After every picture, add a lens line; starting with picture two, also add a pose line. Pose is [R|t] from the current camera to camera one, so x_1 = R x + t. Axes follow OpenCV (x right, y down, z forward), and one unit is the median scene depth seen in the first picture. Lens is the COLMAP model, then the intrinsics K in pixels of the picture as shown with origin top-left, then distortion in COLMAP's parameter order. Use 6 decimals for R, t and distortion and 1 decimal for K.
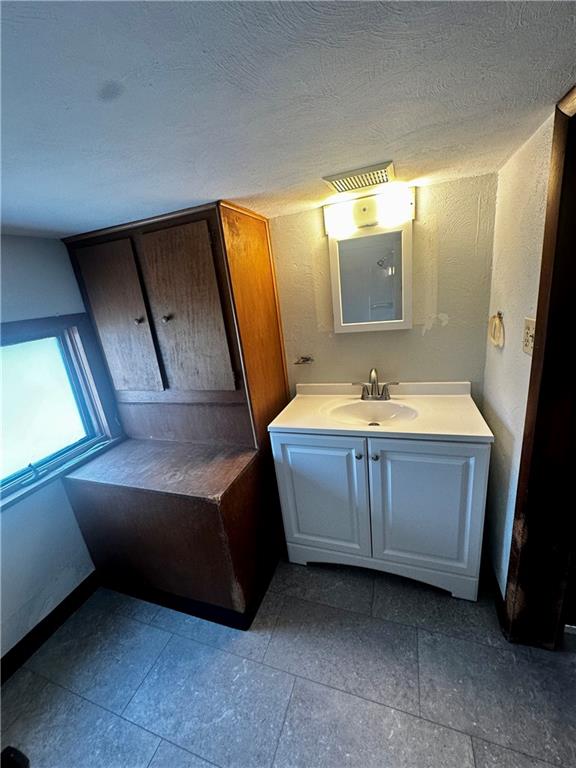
lens RADIAL K [[309.2, 0, 286.5], [0, 309.2, 383.9], [0, 0, 1]] dist [-0.003501, 0.001722]
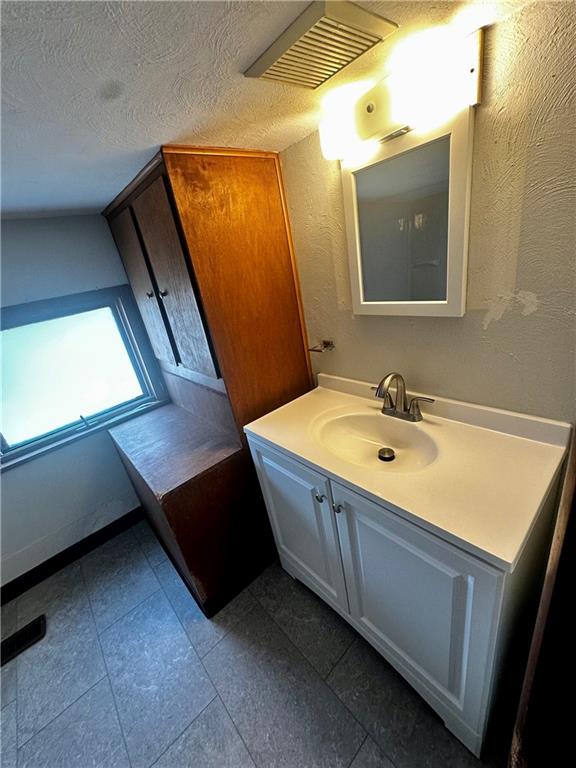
lens RADIAL K [[309.2, 0, 287.4], [0, 309.2, 383.7], [0, 0, 1]] dist [-0.003501, 0.001722]
pose [[0.875822, 0.148461, -0.459233, 0.417918], [-0.069602, 0.980420, 0.184209, -0.144309], [0.477589, -0.129371, 0.869006, 0.329753]]
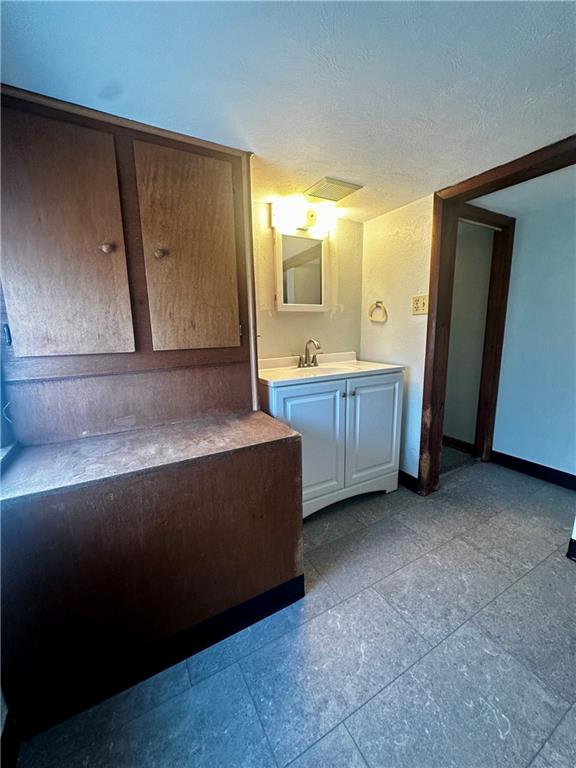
lens RADIAL K [[309.2, 0, 289.7], [0, 309.2, 382.9], [0, 0, 1]] dist [-0.003501, 0.001722]
pose [[0.653453, -0.033372, 0.756231, -0.783566], [0.164066, 0.981524, -0.098454, 0.248217], [-0.738973, 0.188407, 0.646855, 0.304403]]
